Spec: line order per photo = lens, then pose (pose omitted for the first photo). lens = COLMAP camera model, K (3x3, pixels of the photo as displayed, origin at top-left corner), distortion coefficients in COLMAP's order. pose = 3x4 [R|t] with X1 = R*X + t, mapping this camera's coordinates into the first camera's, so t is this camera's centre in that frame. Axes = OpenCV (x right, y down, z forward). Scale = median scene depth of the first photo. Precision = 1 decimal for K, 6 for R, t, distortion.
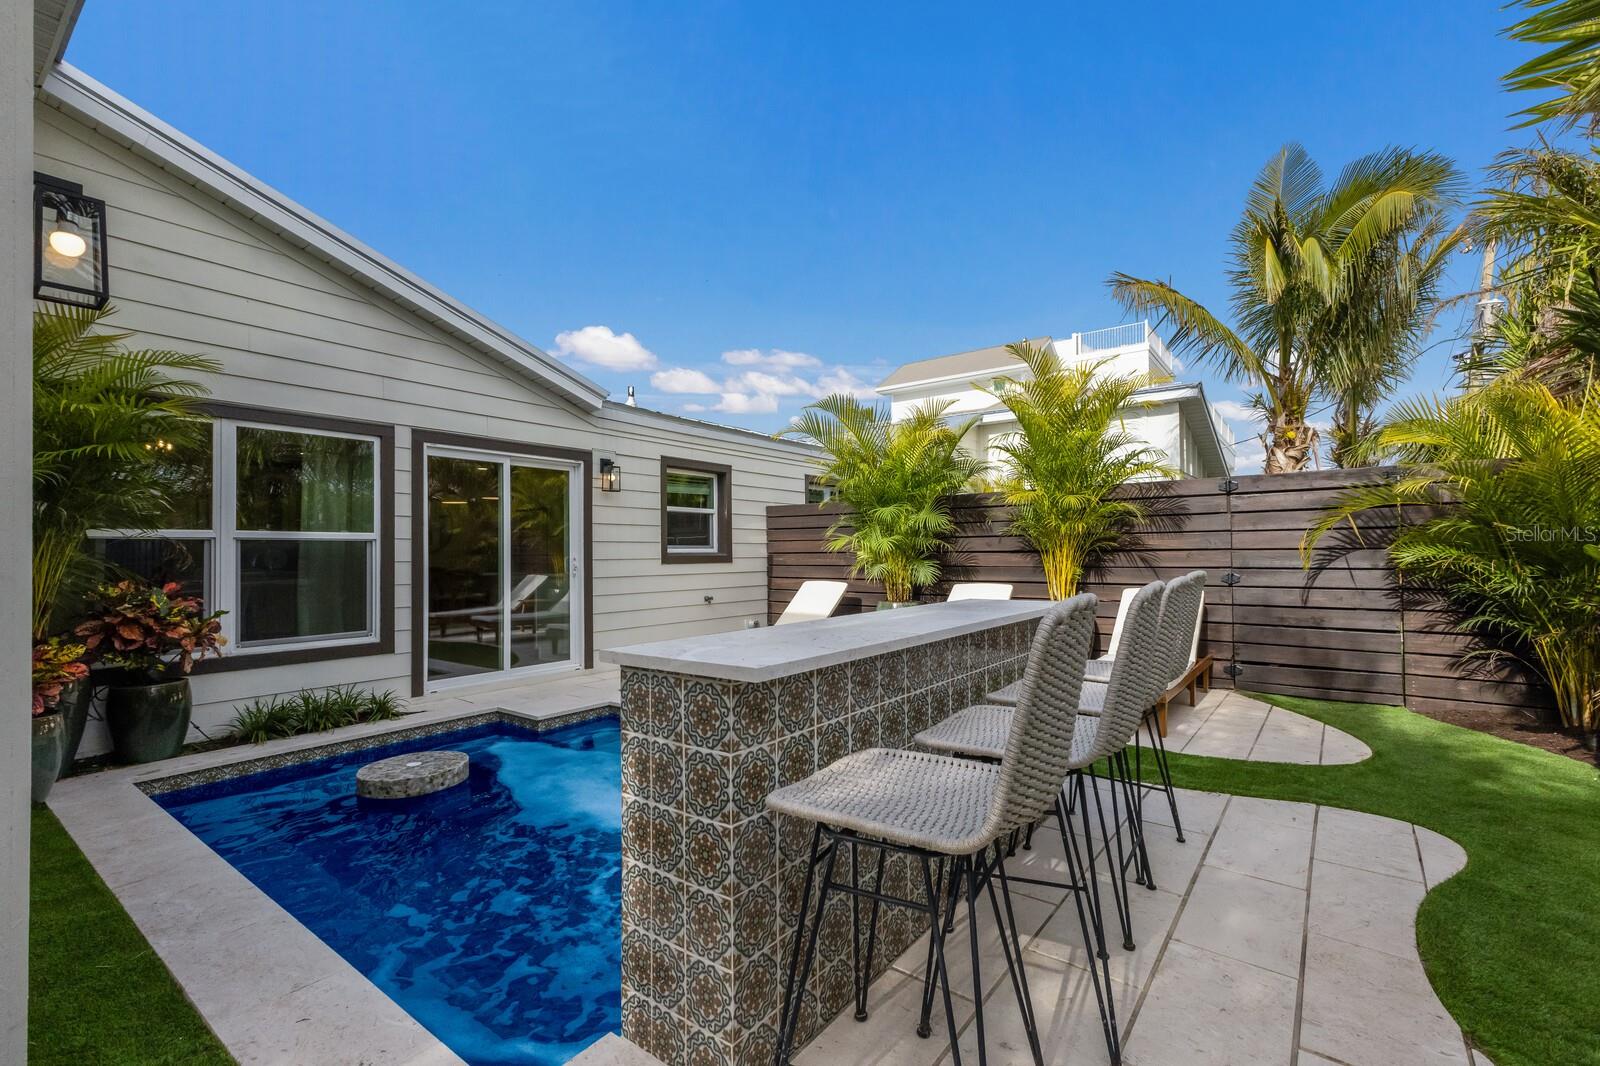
lens RADIAL K [[677.5, 0, 800.0], [0, 677.5, 533.0], [0, 0, 1]] dist [0.002708, 0.000105]
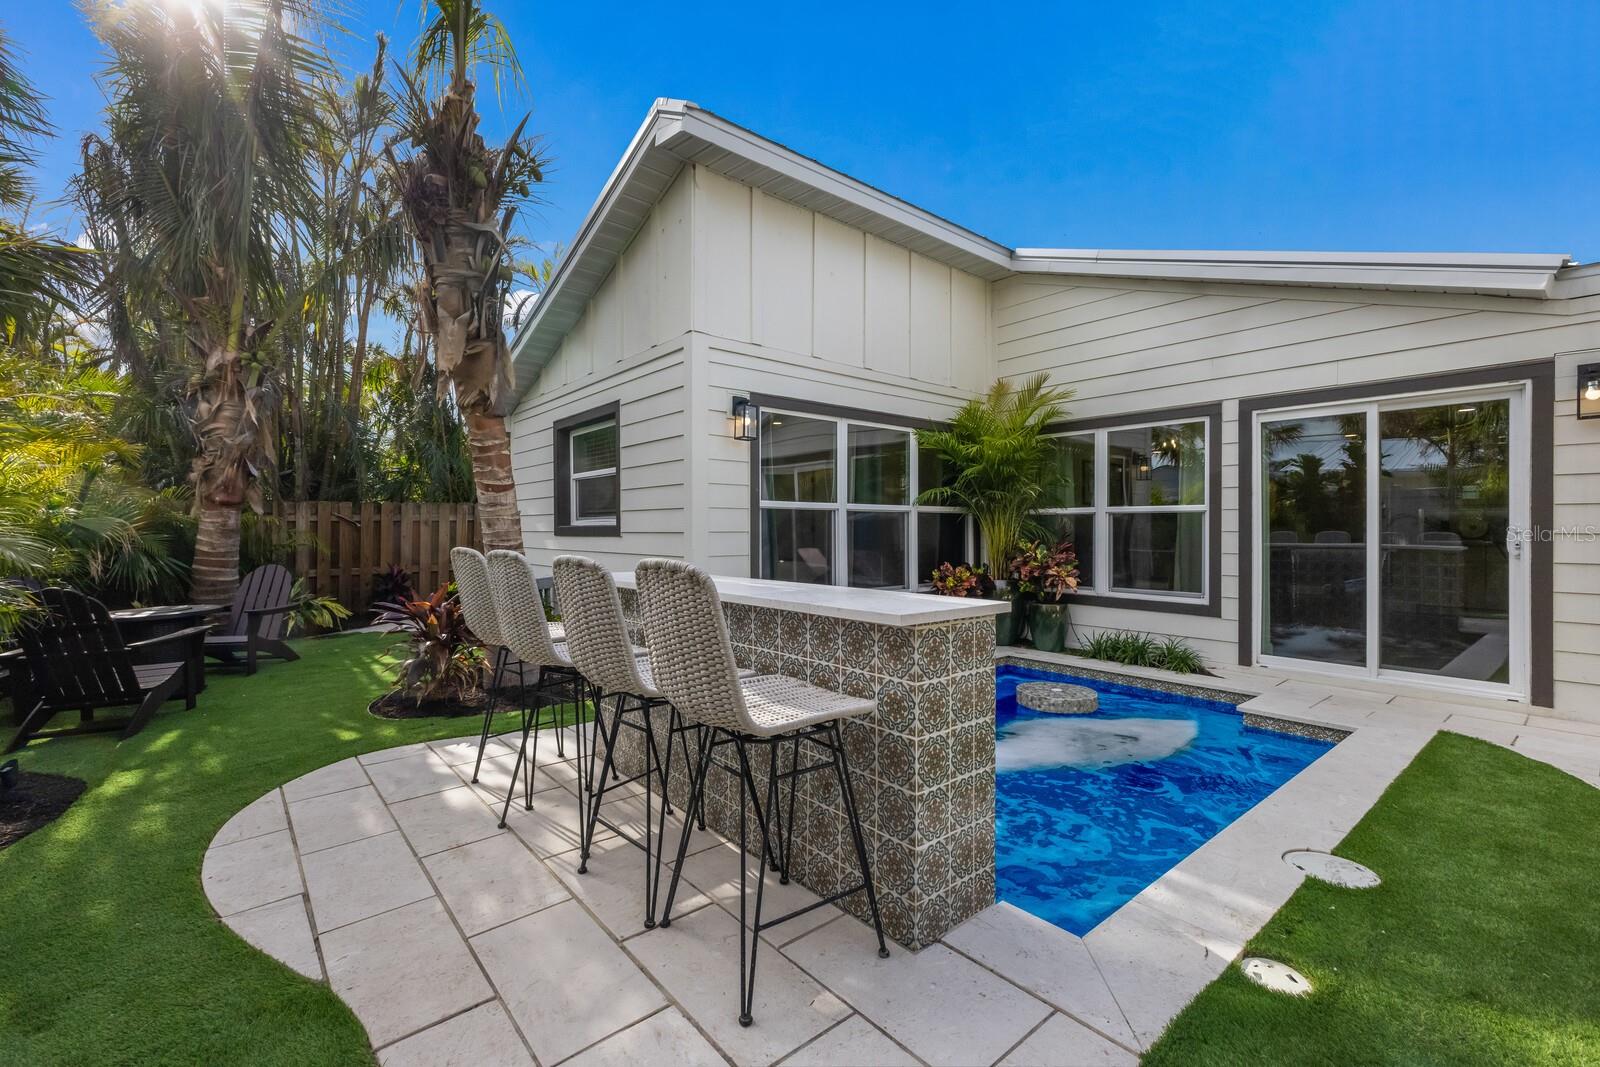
lens RADIAL K [[677.5, 0, 800.0], [0, 677.5, 533.5], [0, 0, 1]] dist [0.002708, 0.000105]
pose [[-0.201422, 0.001966, -0.979503, 0.570166], [0.018777, 0.999822, -0.001855, 0.035728], [0.979325, -0.018766, -0.201423, 0.574801]]
